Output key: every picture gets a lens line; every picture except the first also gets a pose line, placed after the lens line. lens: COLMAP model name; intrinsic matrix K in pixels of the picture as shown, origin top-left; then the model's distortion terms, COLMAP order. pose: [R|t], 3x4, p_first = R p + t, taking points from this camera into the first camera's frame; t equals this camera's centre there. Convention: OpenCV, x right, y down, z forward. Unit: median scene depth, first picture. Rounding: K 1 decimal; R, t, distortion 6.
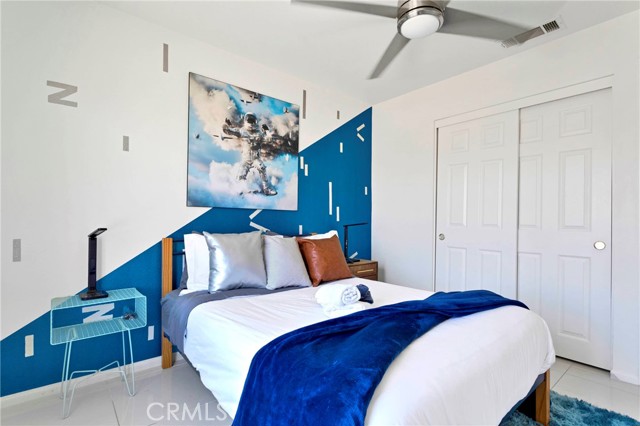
lens RADIAL K [[308.7, 0, 321.7], [0, 308.7, 216.8], [0, 0, 1]] dist [0.001796, 0.001943]
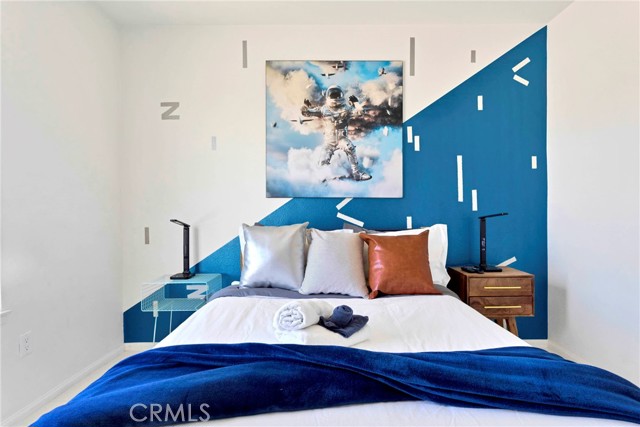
lens RADIAL K [[336.3, 0, 320.2], [0, 336.3, 213.0], [0, 0, 1]] dist [-0.007655, -0.000102]
pose [[0.762428, -0.006281, -0.647043, 0.346369], [0.018216, 0.999765, 0.011759, 0.004932], [0.646817, -0.020752, 0.762363, 0.255413]]
